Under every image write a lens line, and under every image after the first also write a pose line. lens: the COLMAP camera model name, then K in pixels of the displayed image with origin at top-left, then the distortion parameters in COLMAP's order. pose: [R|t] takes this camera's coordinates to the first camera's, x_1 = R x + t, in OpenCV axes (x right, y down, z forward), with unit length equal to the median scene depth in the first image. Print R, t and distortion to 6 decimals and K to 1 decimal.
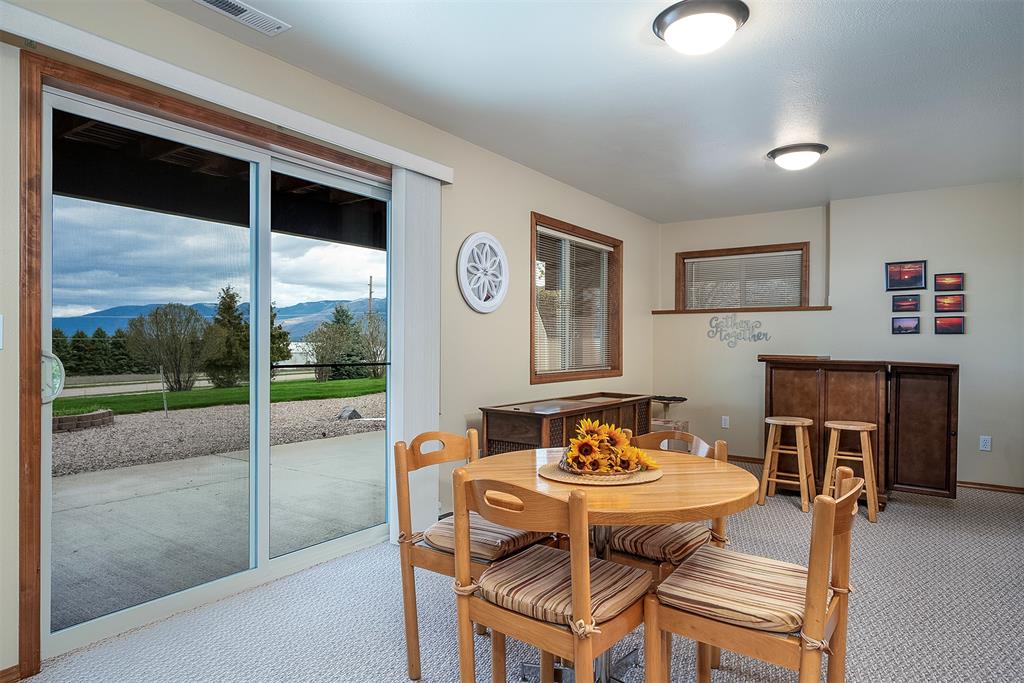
lens RADIAL K [[600.9, 0, 507.5], [0, 600.9, 335.7], [0, 0, 1]] dist [-0.002074, 0.001375]
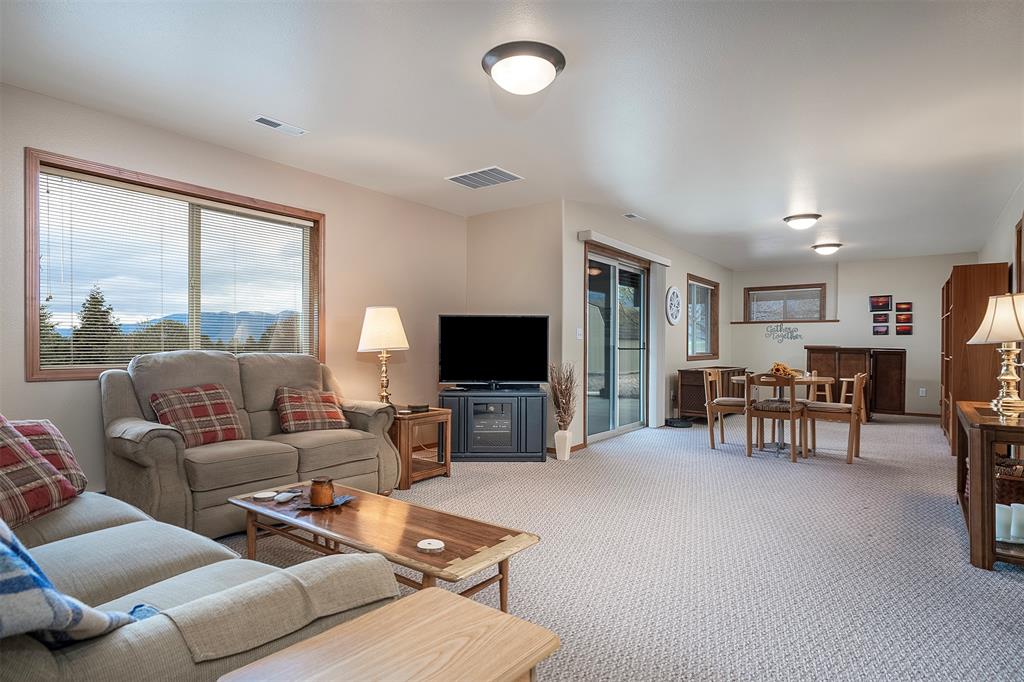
lens RADIAL K [[535.9, 0, 517.1], [0, 535.9, 344.9], [0, 0, 1]] dist [-0.002657, -0.000687]
pose [[0.999844, -0.003558, -0.017284, -0.439010], [0.003688, 0.999965, 0.007507, 0.011747], [0.017256, -0.007570, 0.999822, -0.685501]]
